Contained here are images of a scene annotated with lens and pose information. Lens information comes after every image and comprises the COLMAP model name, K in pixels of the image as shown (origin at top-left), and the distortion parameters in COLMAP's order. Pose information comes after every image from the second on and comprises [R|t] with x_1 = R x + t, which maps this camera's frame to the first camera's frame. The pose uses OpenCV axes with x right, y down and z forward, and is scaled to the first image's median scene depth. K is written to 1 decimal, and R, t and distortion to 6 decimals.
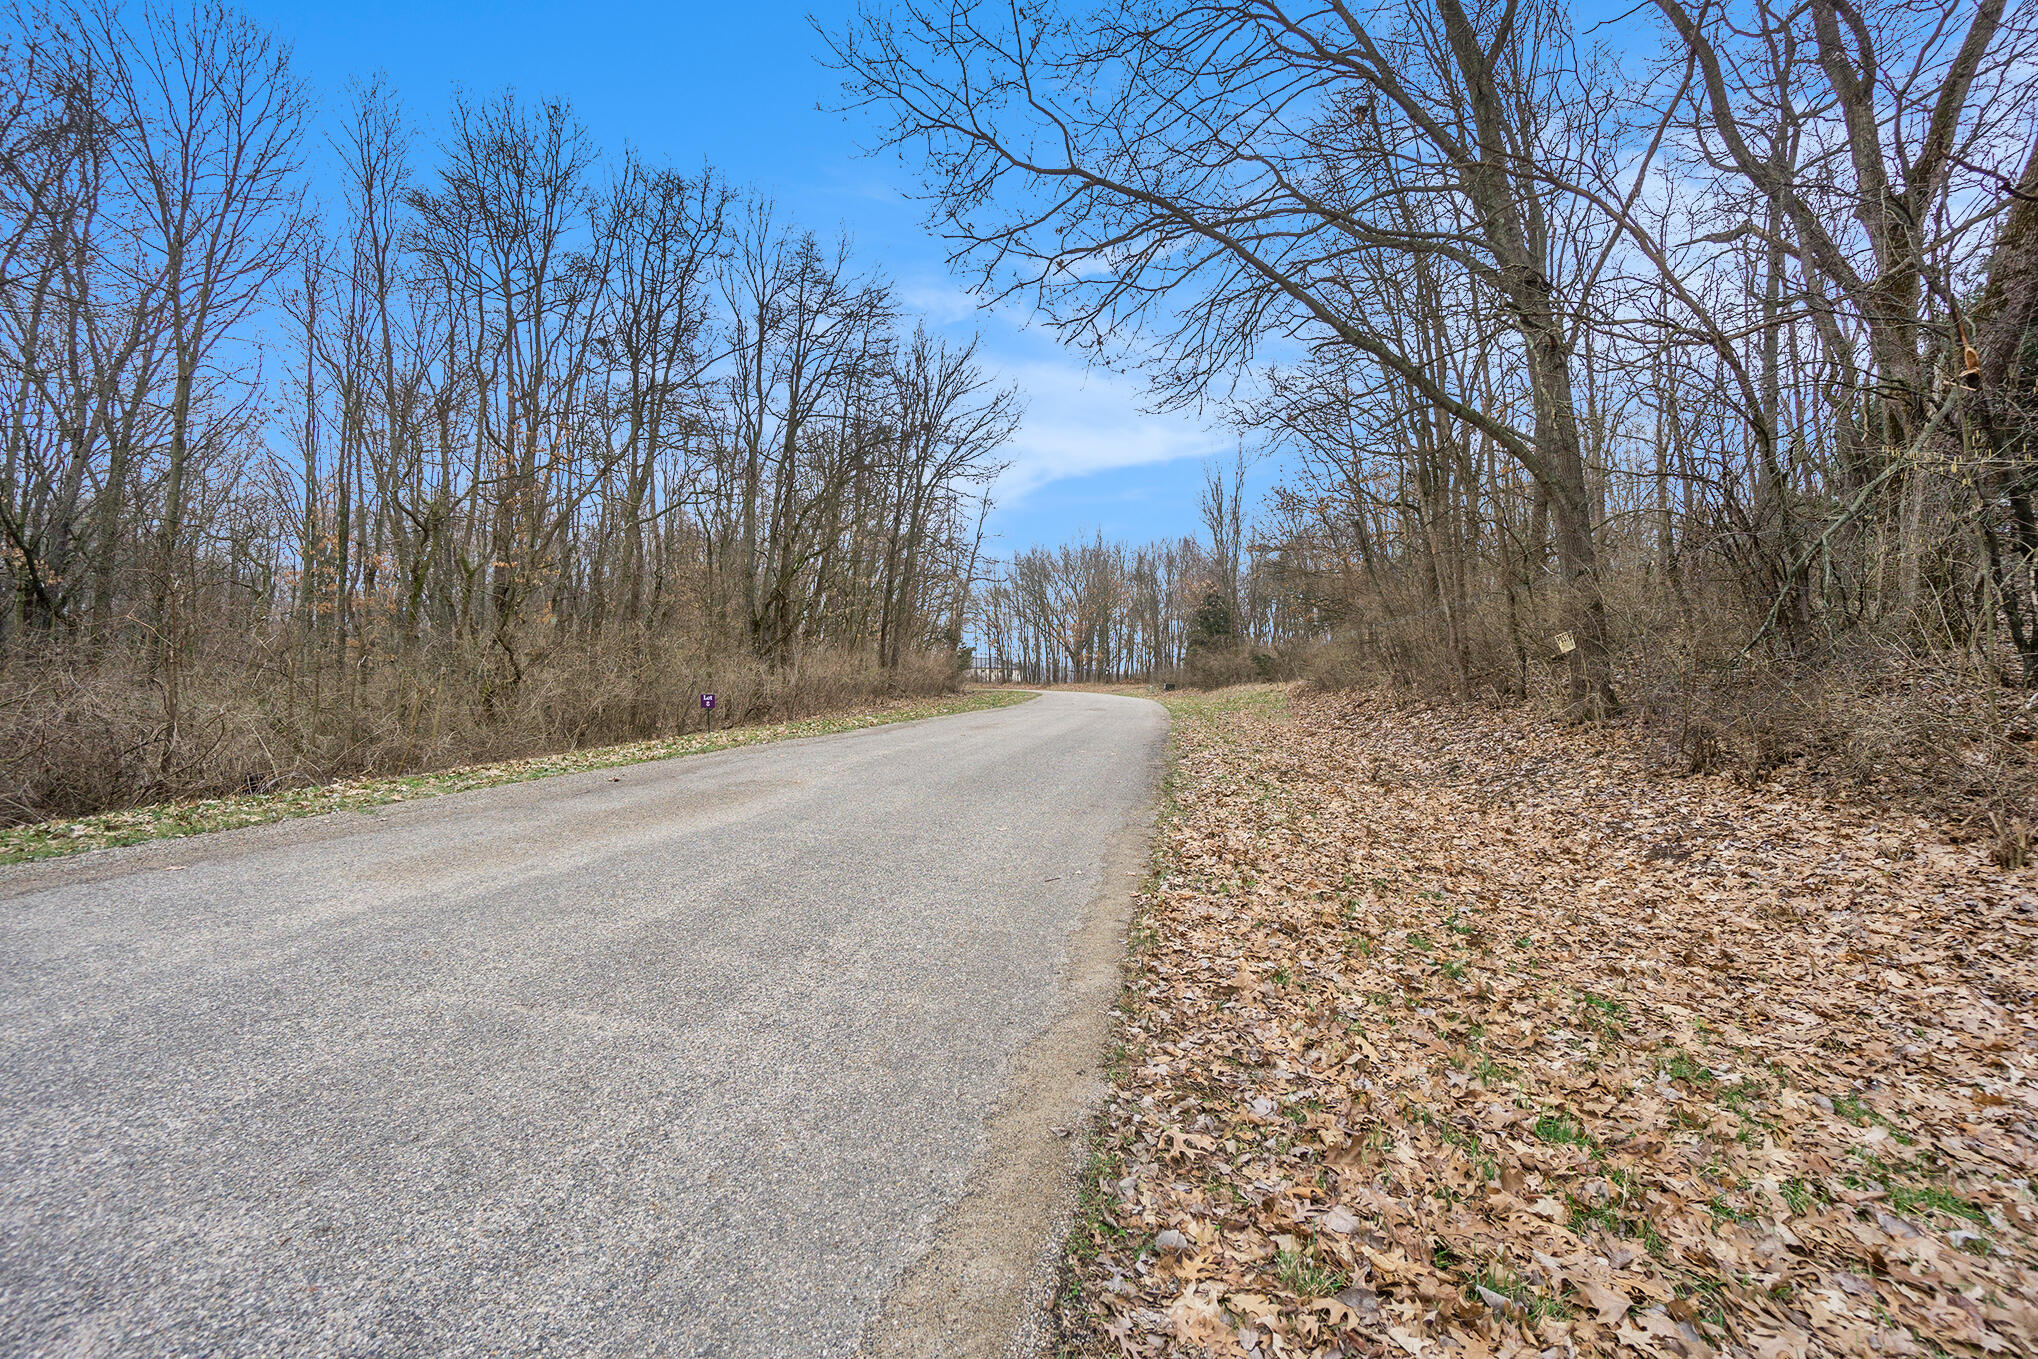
lens RADIAL K [[931.5, 0, 1021.0], [0, 931.5, 638.5], [0, 0, 1]] dist [-0.001048, 0.000362]
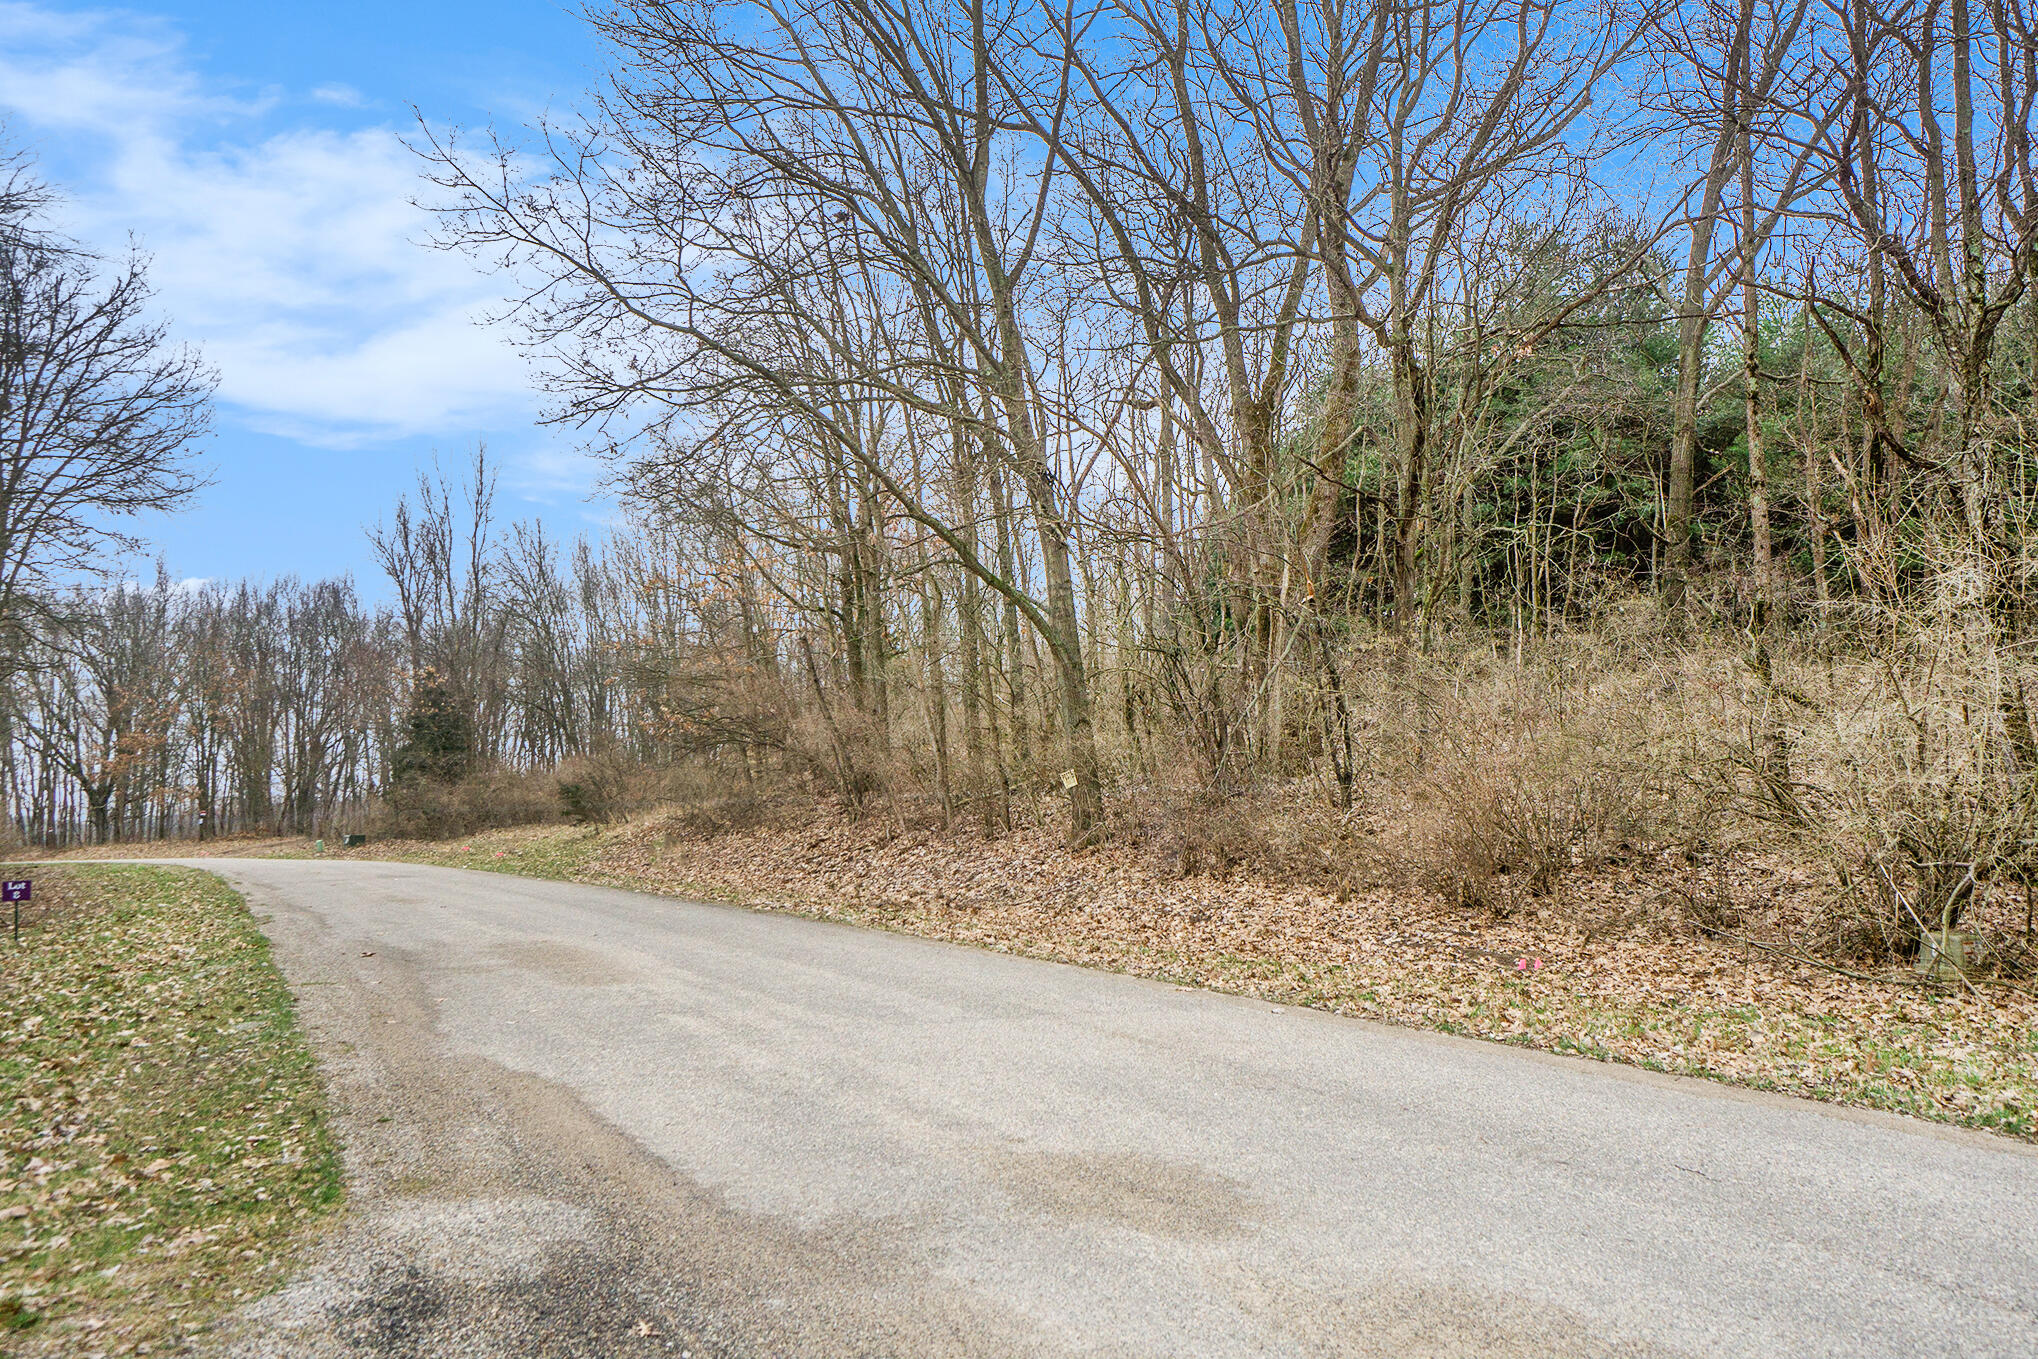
lens RADIAL K [[1615.0, 0, 1019.0], [0, 1615.0, 679.5], [0, 0, 1]] dist [0.093251, 0.000175]
pose [[0.799458, 0.011830, 0.600606, -0.704568], [0.010480, 0.999379, -0.033633, -0.055737], [-0.600631, 0.033183, 0.798838, -0.610540]]
